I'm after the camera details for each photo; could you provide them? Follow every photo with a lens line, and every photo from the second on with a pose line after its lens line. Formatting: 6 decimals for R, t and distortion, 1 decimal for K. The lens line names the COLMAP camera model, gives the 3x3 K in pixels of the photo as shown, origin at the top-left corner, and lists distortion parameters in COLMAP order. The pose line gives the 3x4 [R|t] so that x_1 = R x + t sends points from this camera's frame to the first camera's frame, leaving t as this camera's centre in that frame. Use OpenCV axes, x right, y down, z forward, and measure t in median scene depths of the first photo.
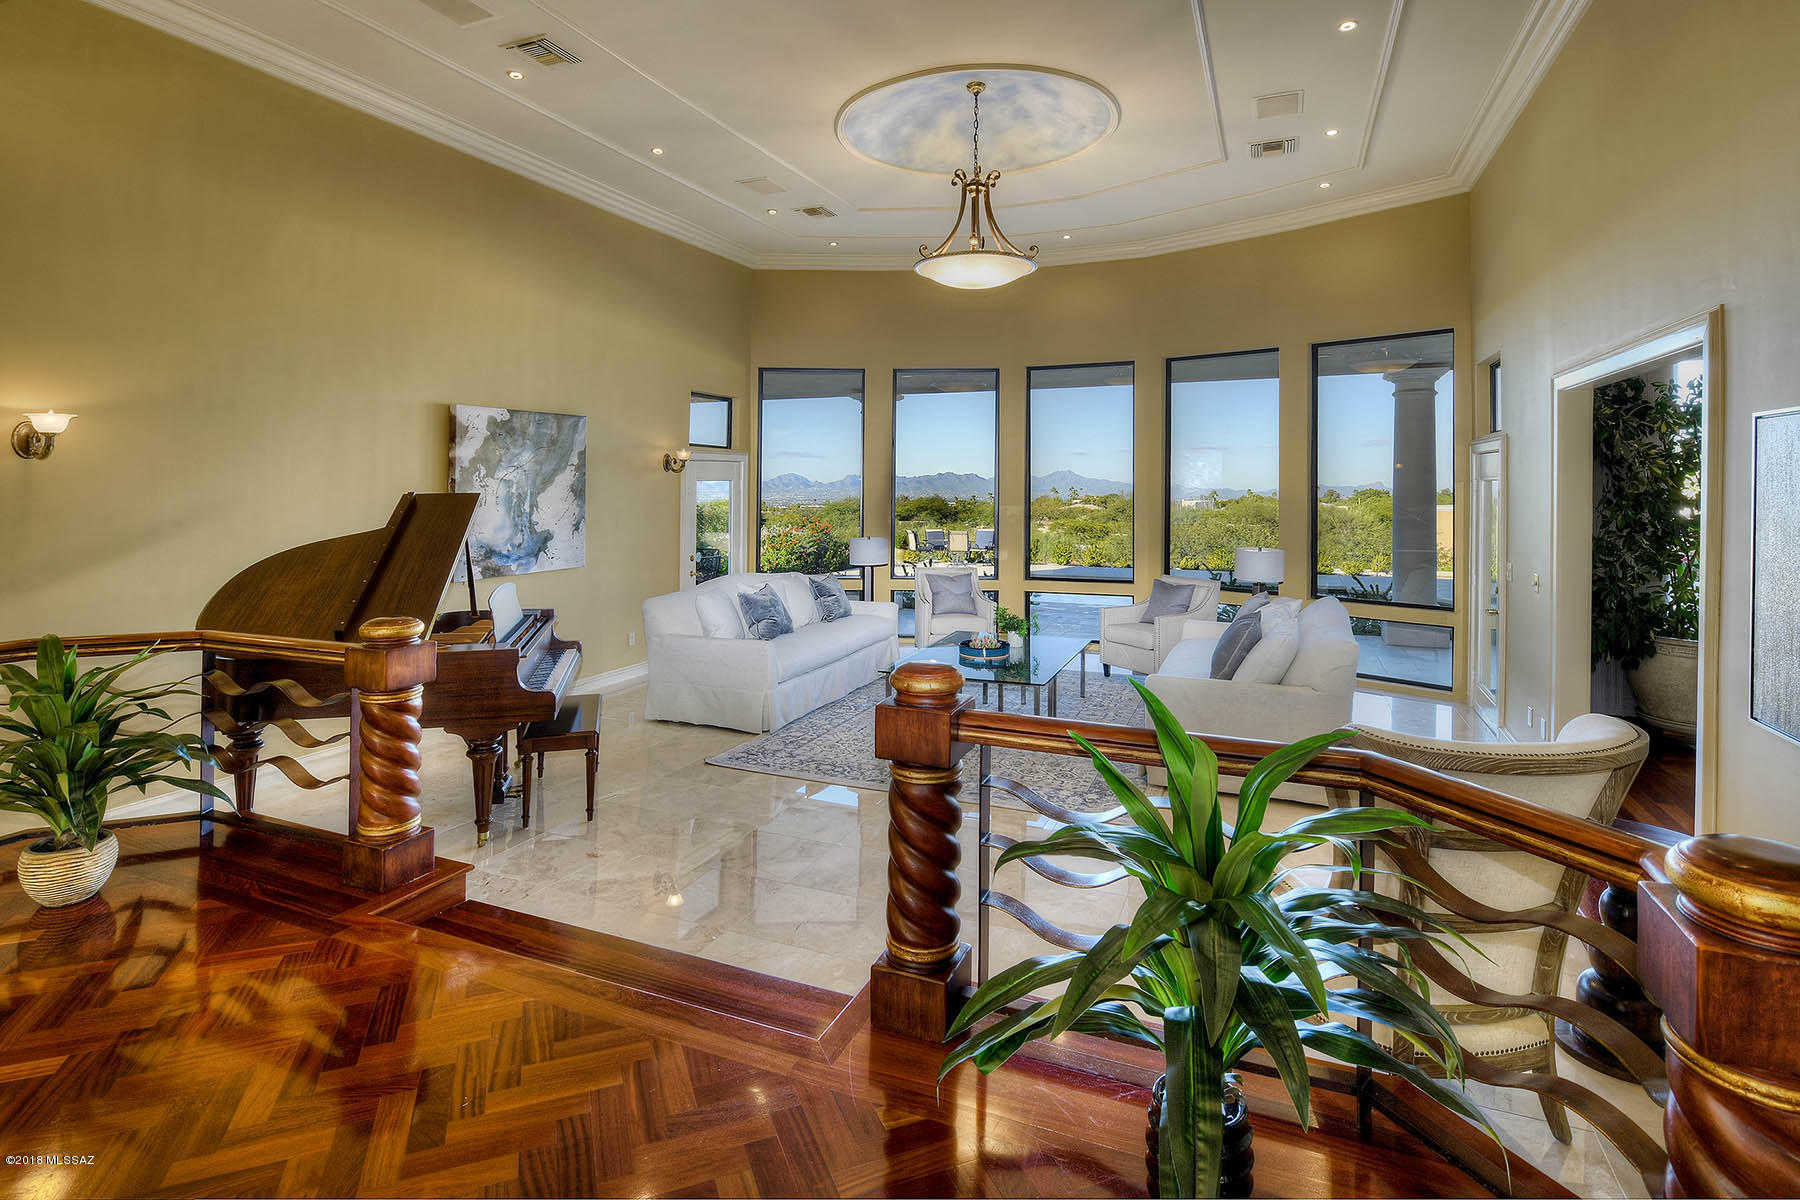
lens RADIAL K [[889.1, 0, 891.4], [0, 889.1, 483.1], [0, 0, 1]] dist [-0.000599, -0.000542]
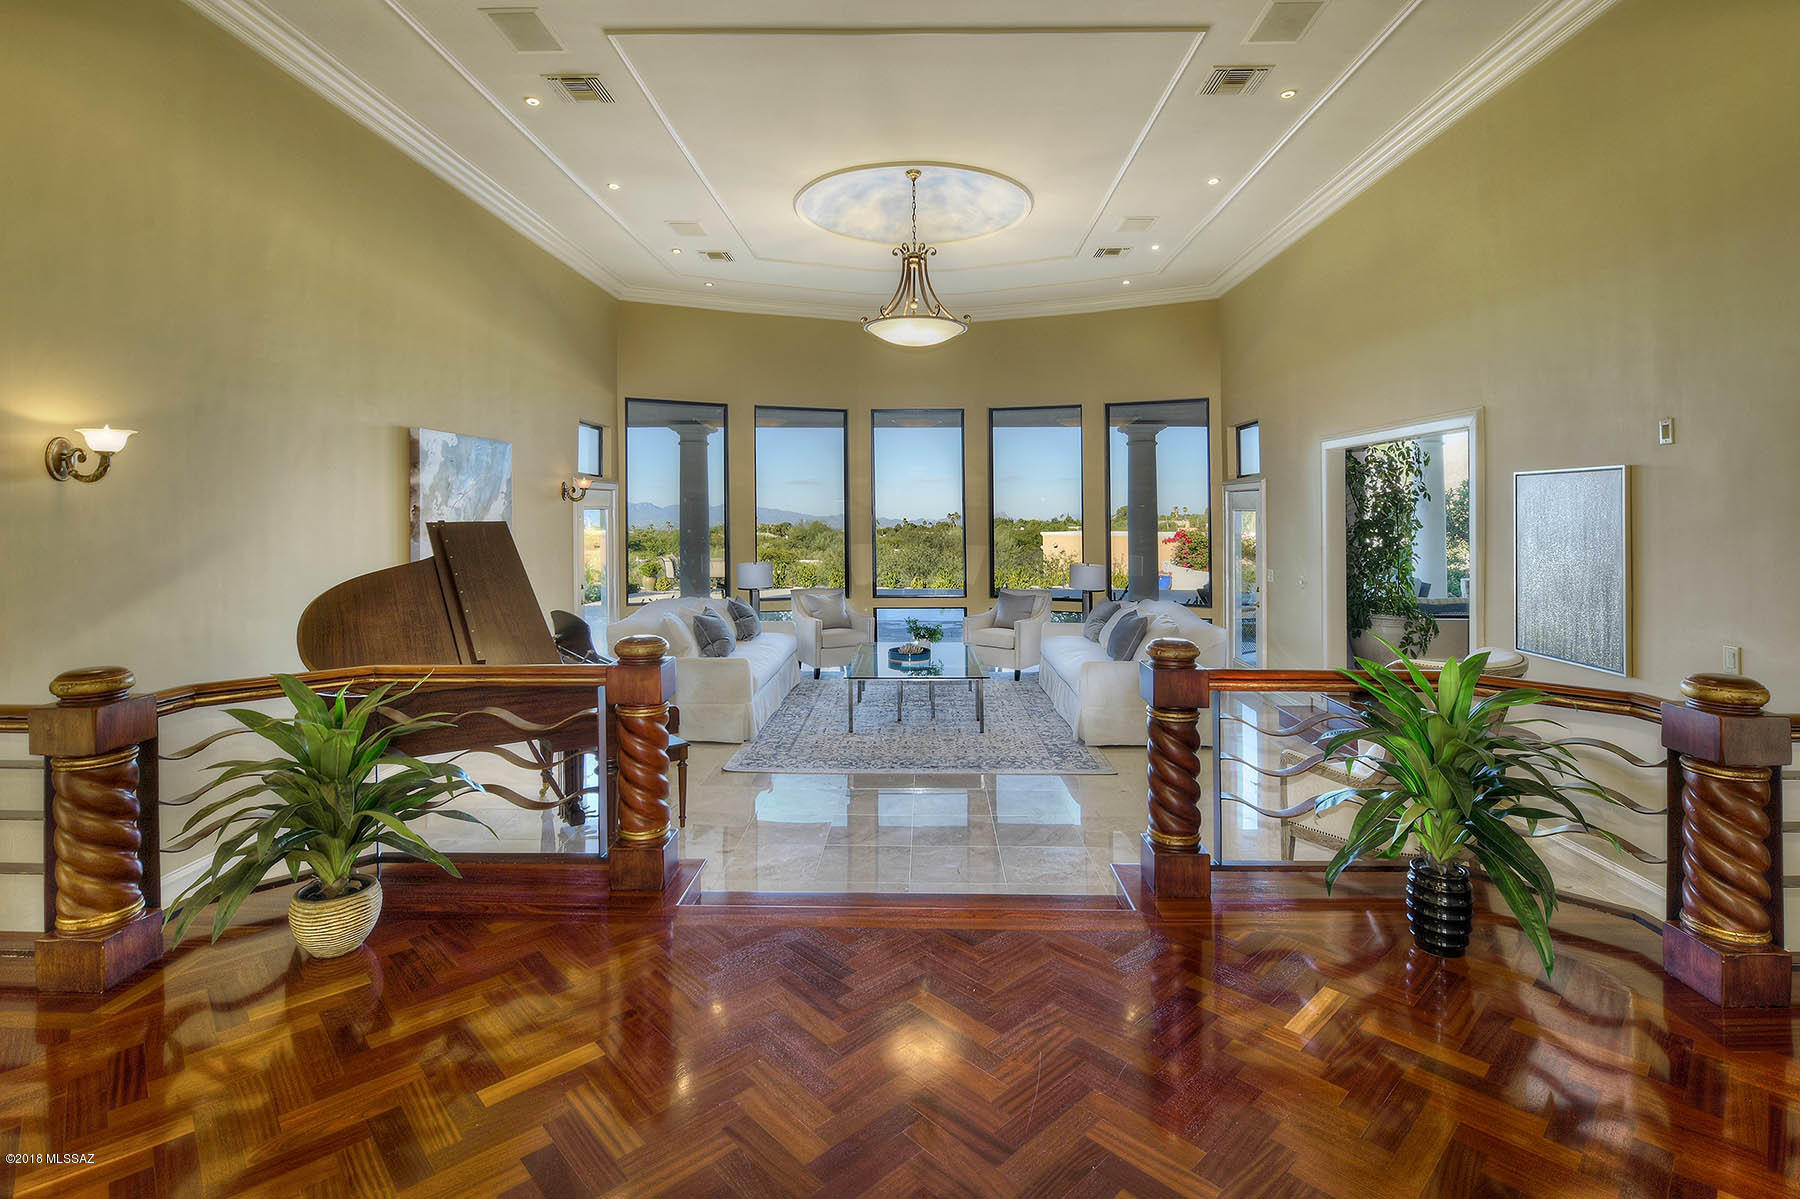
lens RADIAL K [[859.1, 0, 909.4], [0, 859.1, 509.4], [0, 0, 1]] dist [0.001766, 0.000094]
pose [[0.925730, 0.003161, 0.378172, -0.338677], [-0.001883, 0.999991, -0.003750, 0.000850], [-0.378181, 0.002759, 0.925728, -0.044341]]
